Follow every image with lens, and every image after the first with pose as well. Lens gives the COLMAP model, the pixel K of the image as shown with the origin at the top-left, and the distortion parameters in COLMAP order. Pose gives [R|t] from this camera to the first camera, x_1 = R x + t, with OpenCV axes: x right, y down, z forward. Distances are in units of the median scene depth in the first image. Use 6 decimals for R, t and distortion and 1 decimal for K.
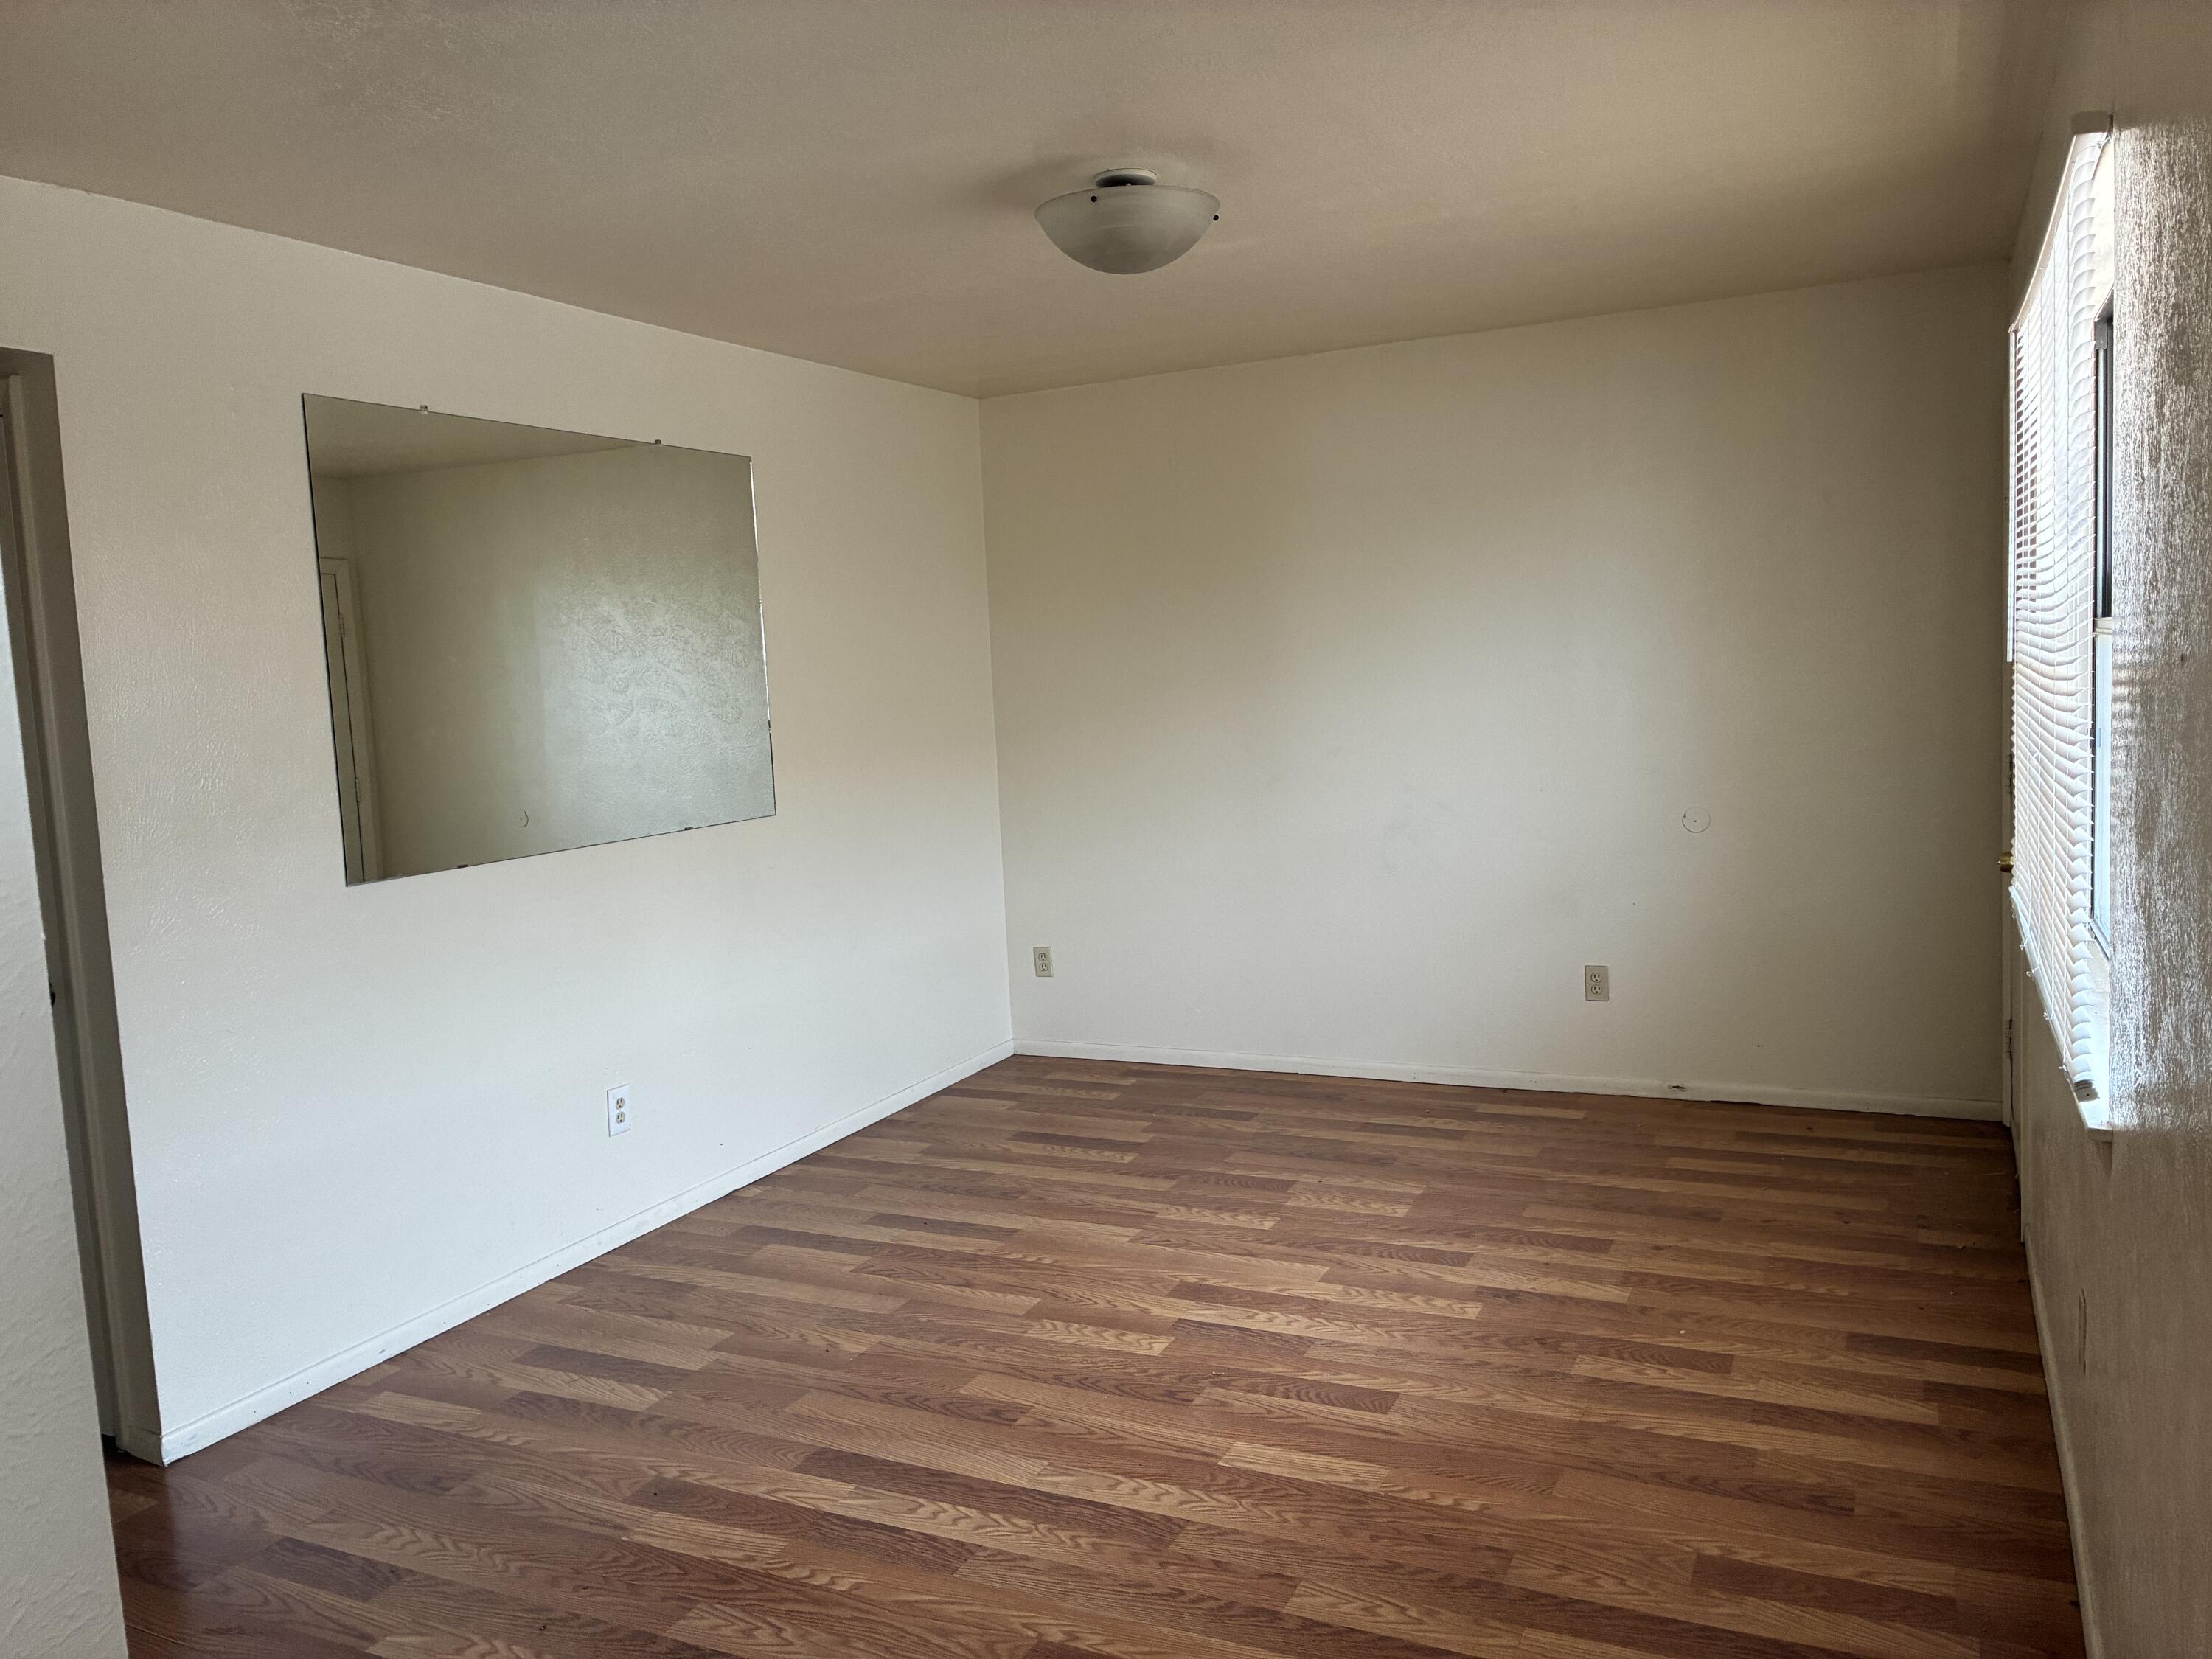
lens RADIAL K [[1677.3, 0, 1118.1], [0, 1677.3, 825.4], [0, 0, 1]] dist [-0.011619, -0.034849]
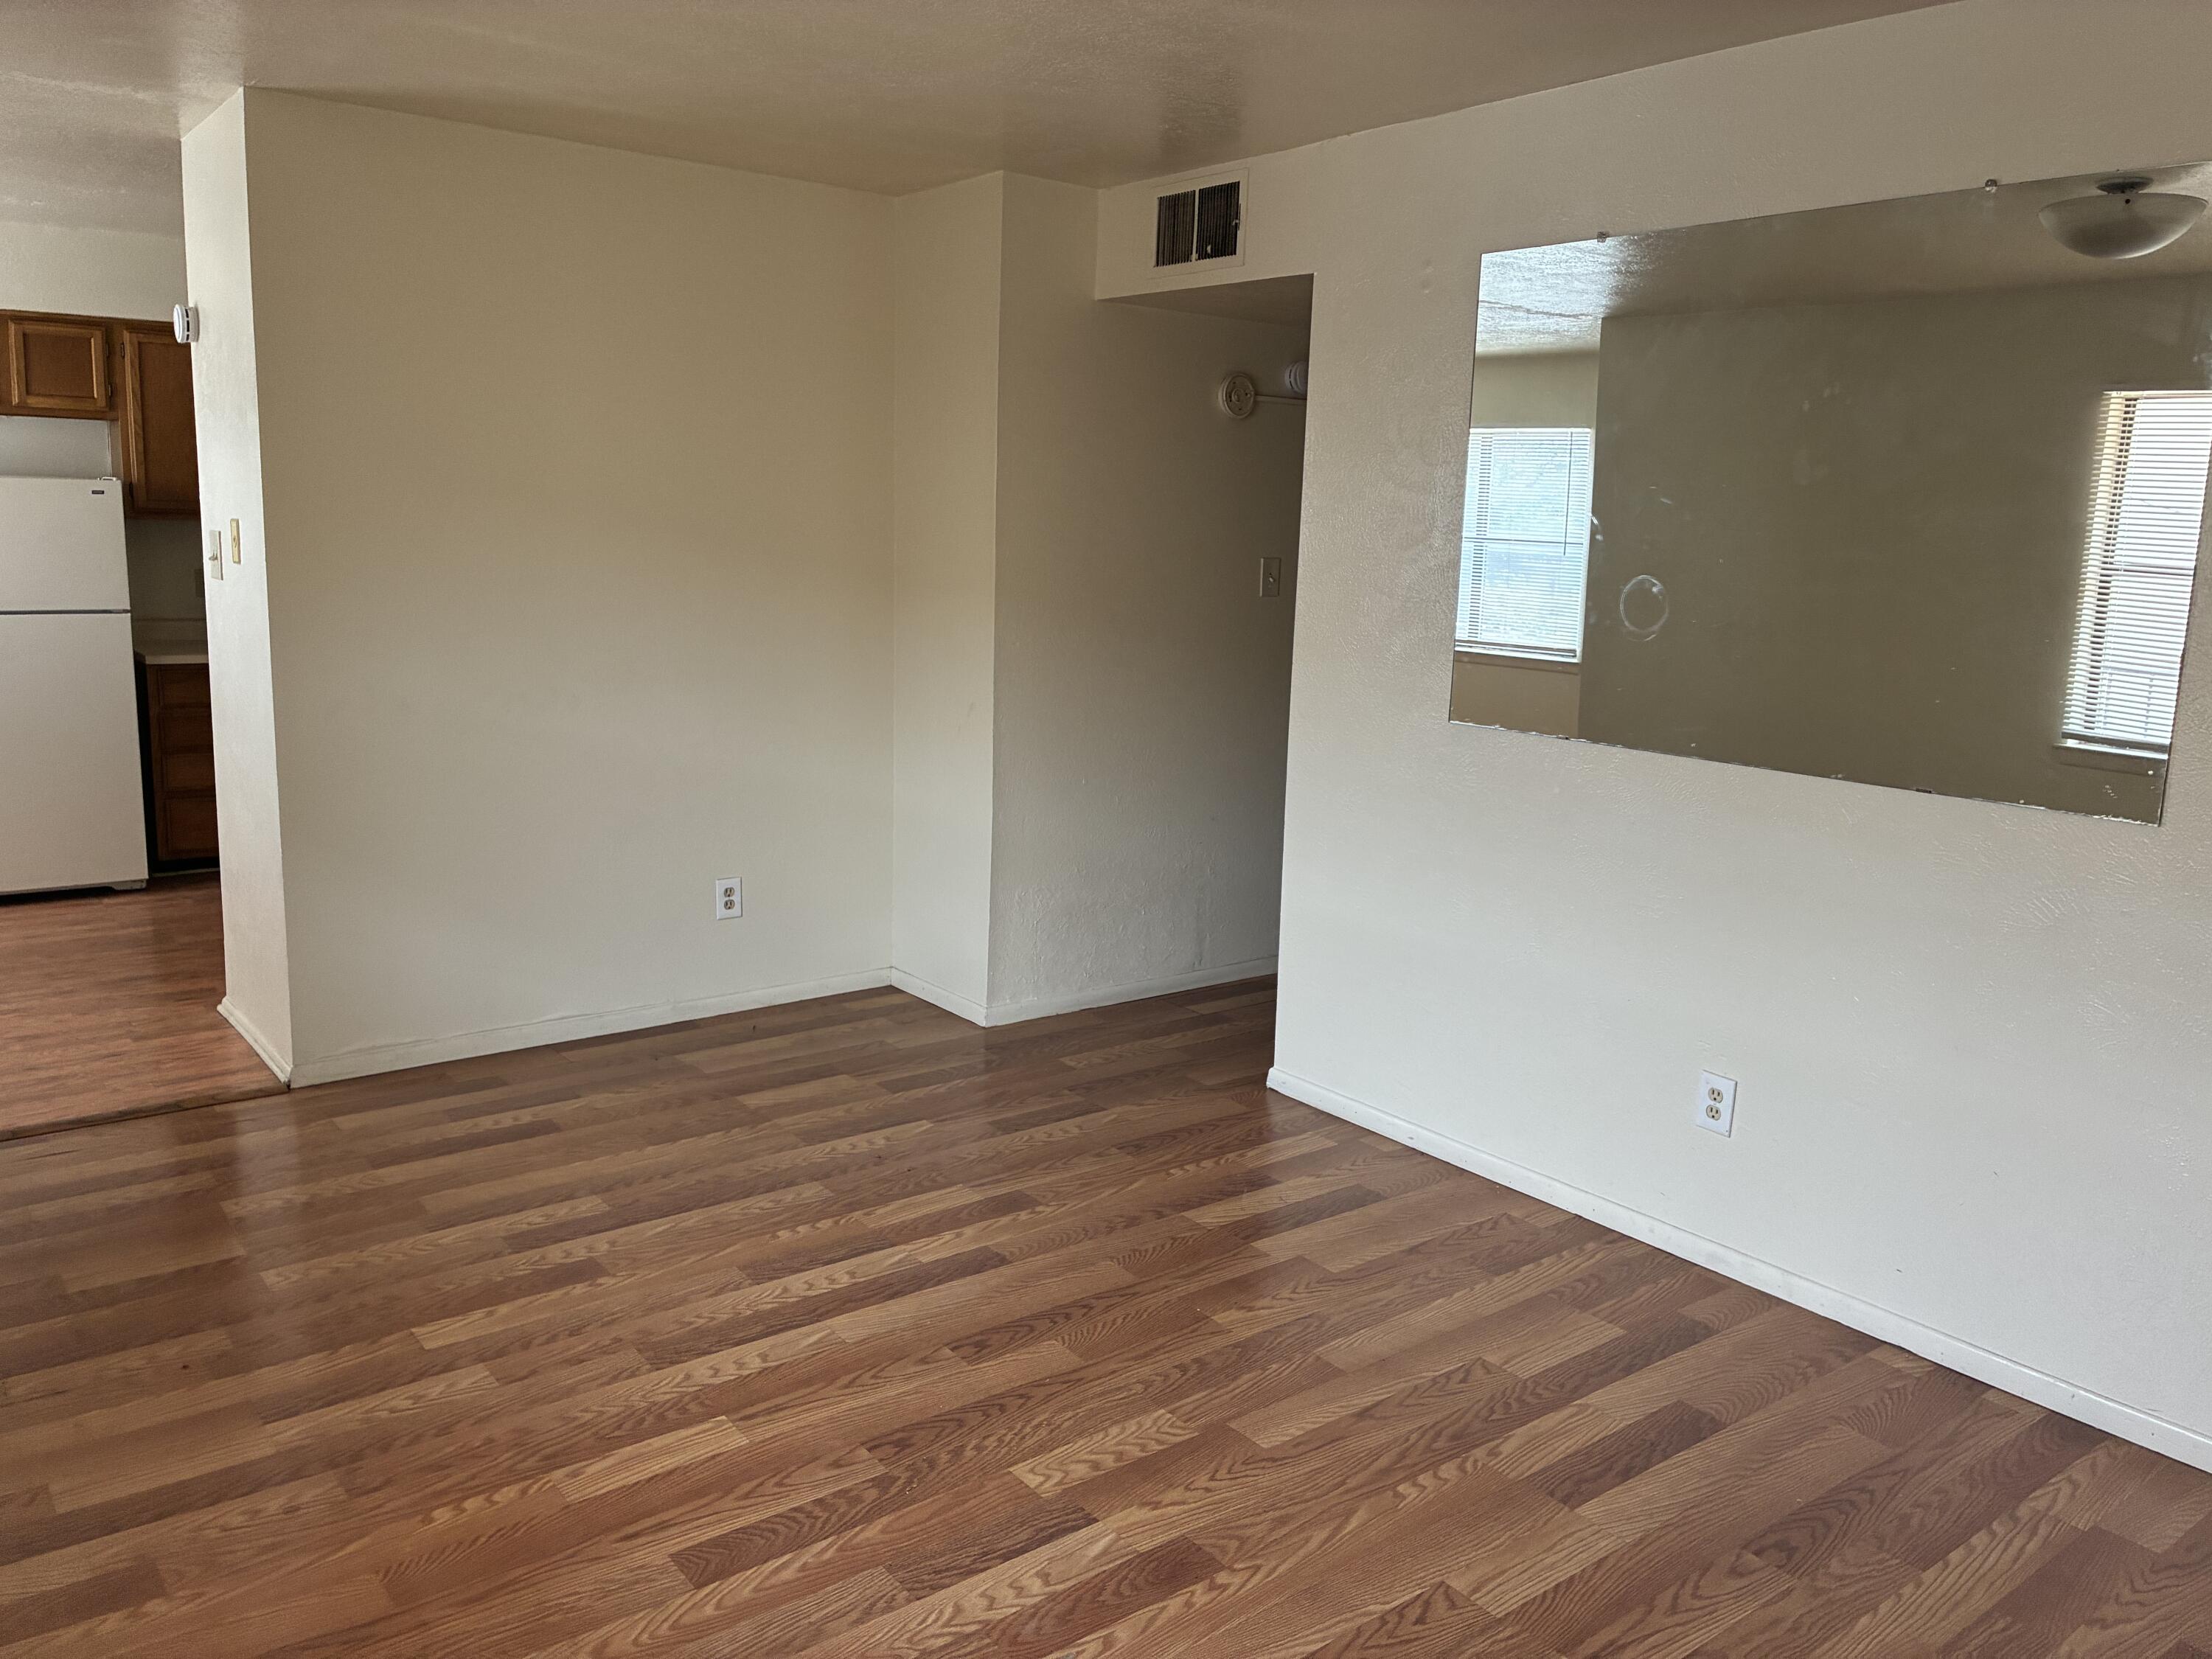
lens RADIAL K [[1677.3, 0, 1125.8], [0, 1677.3, 820.7], [0, 0, 1]] dist [-0.011619, -0.034849]
pose [[-0.440668, 0.193545, -0.876557, 0.626820], [-0.107738, 0.958018, 0.265695, -0.175543], [0.891181, 0.211522, -0.401316, 1.336819]]
